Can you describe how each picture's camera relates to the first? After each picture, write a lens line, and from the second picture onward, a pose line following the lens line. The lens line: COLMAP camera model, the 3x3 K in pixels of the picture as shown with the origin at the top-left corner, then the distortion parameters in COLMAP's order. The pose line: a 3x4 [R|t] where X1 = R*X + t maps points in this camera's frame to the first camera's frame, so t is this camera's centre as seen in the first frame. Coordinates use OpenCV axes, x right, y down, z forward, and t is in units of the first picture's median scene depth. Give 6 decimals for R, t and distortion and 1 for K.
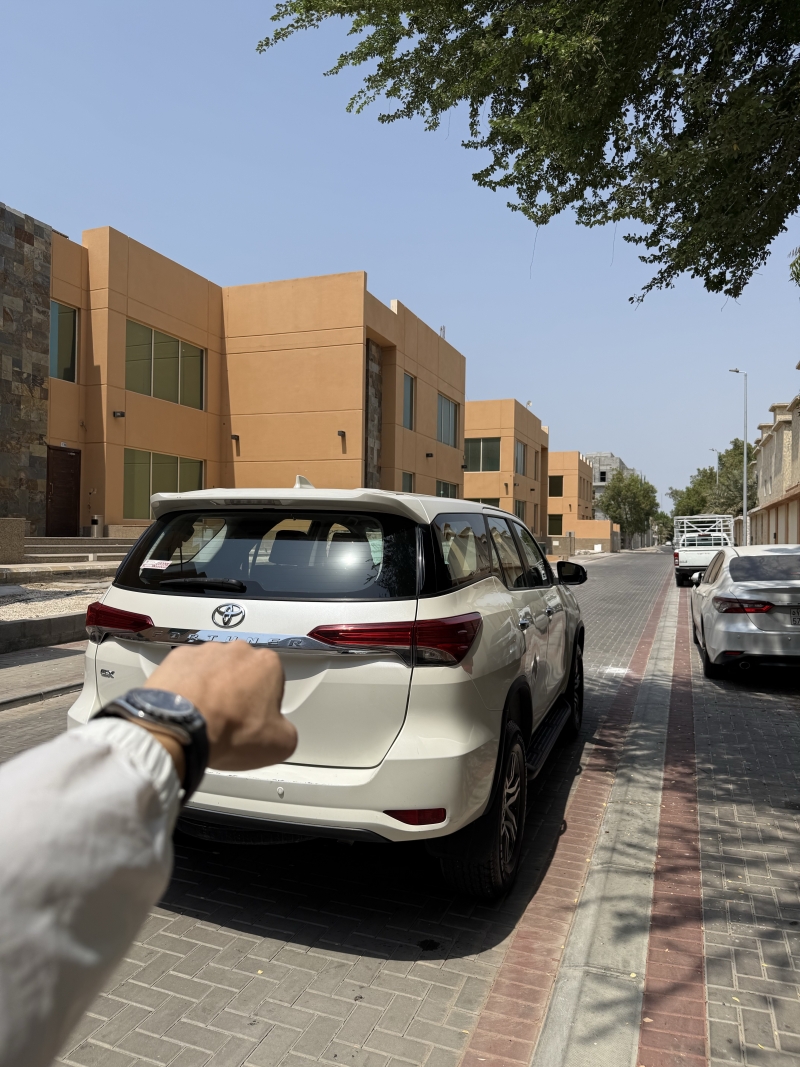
lens RADIAL K [[768.5, 0, 400.0], [0, 768.5, 533.5], [0, 0, 1]] dist [0.085468, -0.153944]
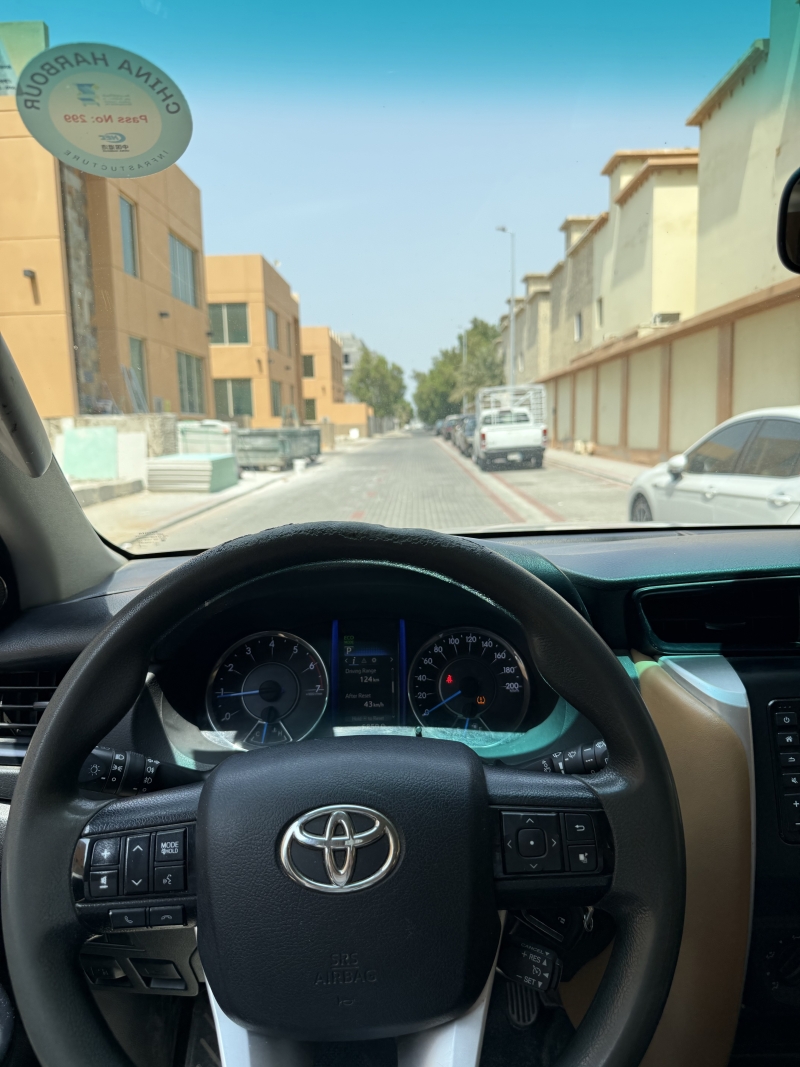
lens RADIAL K [[768.5, 0, 400.0], [0, 768.5, 533.5], [0, 0, 1]] dist [0.085468, -0.153944]
pose [[0.943773, -0.080998, 0.320519, -0.003248], [0.034419, 0.988327, 0.148411, 0.002916], [-0.328798, -0.129034, 0.935544, 0.123851]]
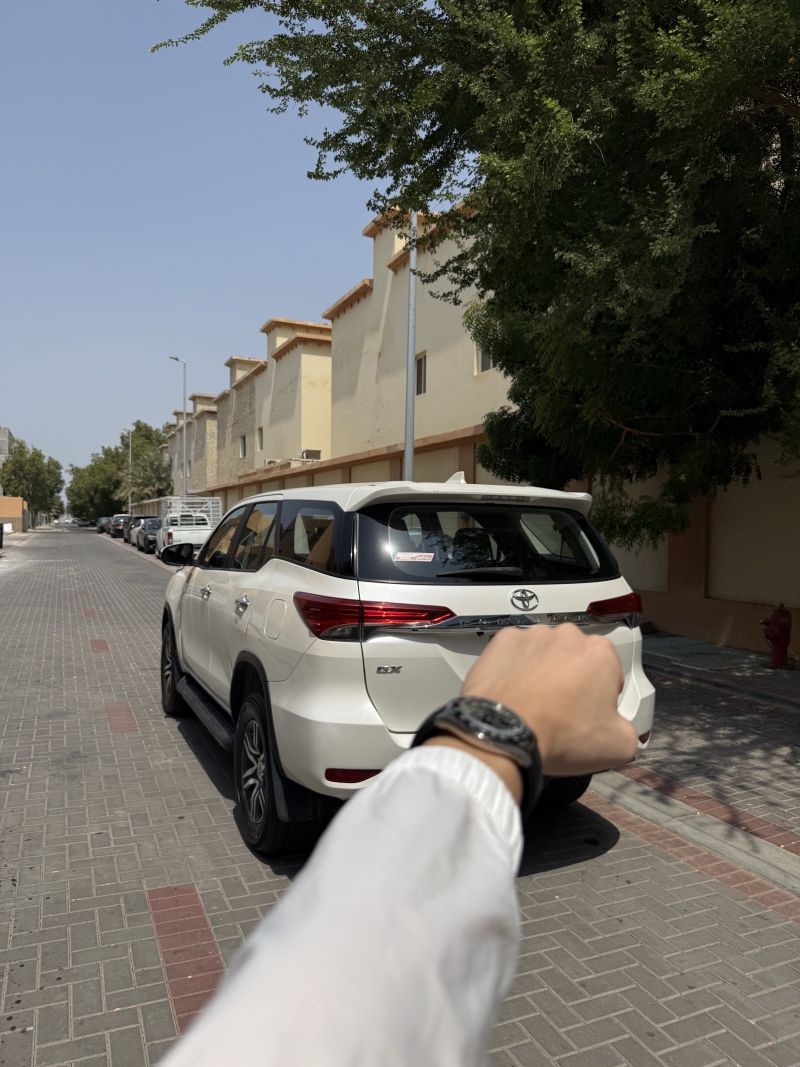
lens RADIAL K [[768.5, 0, 400.0], [0, 768.5, 533.5], [0, 0, 1]] dist [0.085468, -0.153944]
pose [[0.718555, -0.010780, 0.695386, -0.076427], [-0.008944, 0.999654, 0.024739, -0.001109], [-0.695412, -0.023996, 0.718210, 0.021827]]
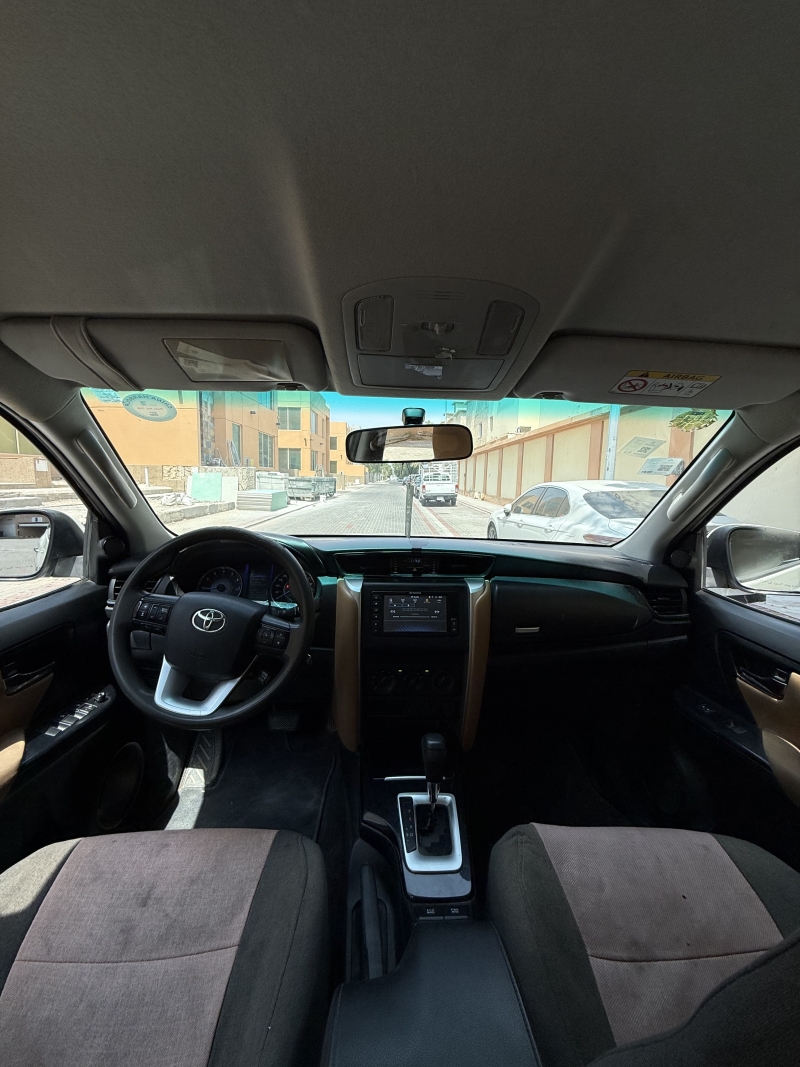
lens RADIAL K [[429.5, 0, 400.0], [0, 429.5, 533.5], [0, 0, 1]] dist [0.001043, 0.000025]
pose [[0.932620, -0.036216, 0.359038, 0.000181], [-0.014328, 0.990450, 0.137124, 0.001710], [-0.360575, -0.133029, 0.923195, 0.112370]]
